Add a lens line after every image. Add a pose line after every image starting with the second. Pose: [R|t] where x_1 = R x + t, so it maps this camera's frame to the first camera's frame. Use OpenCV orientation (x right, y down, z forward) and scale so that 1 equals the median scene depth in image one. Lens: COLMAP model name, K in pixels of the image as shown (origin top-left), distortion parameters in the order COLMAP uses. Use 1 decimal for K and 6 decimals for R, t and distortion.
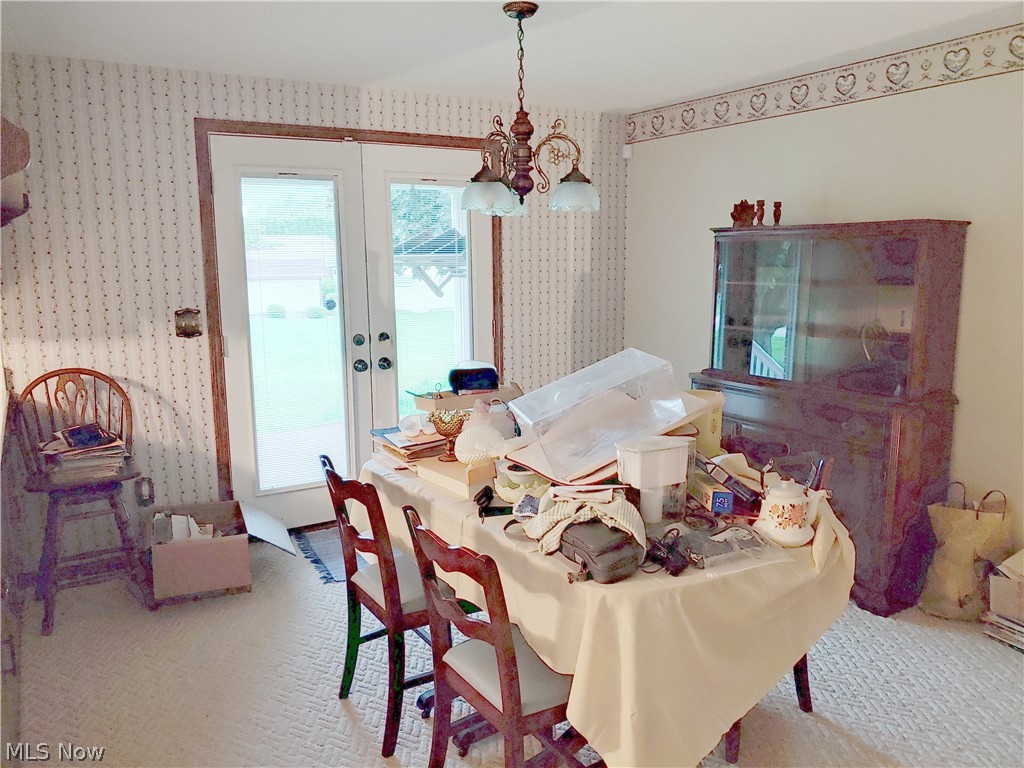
lens RADIAL K [[785.3, 0, 512.8], [0, 785.3, 378.0], [0, 0, 1]] dist [0.167332, -0.238636]
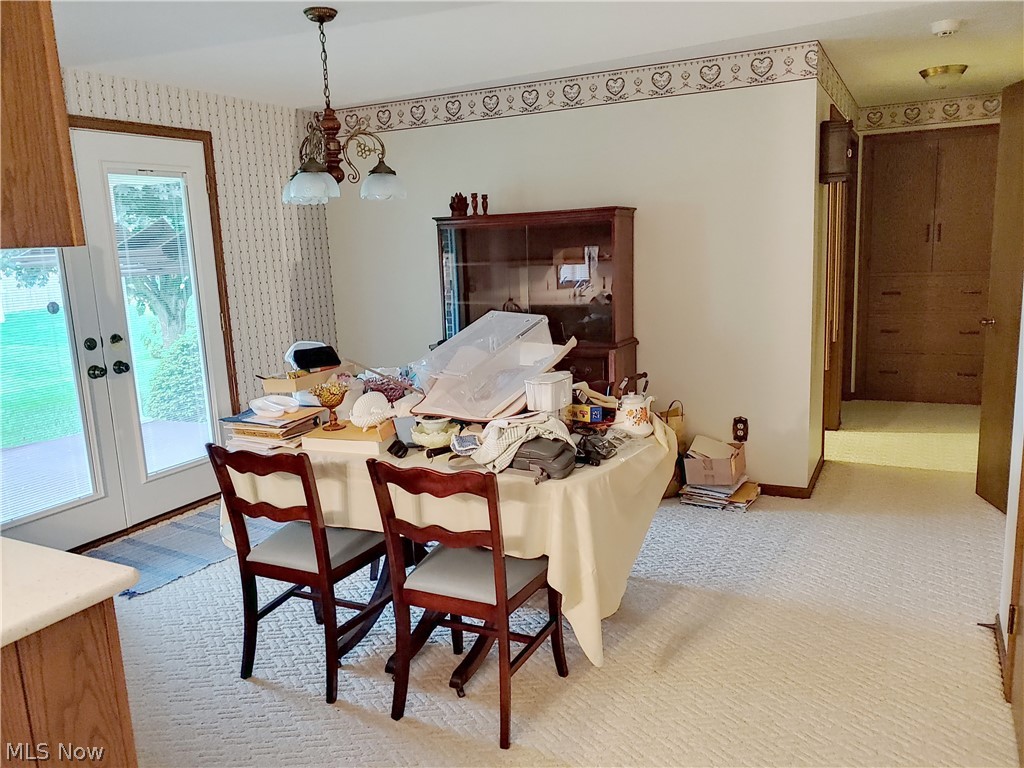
lens RADIAL K [[785.3, 0, 512.8], [0, 785.3, 378.0], [0, 0, 1]] dist [0.167332, -0.238636]
pose [[0.864527, -0.119616, 0.488145, -0.346945], [0.117050, 0.992477, 0.035897, 0.020962], [-0.488767, 0.026104, 0.872024, -0.065675]]
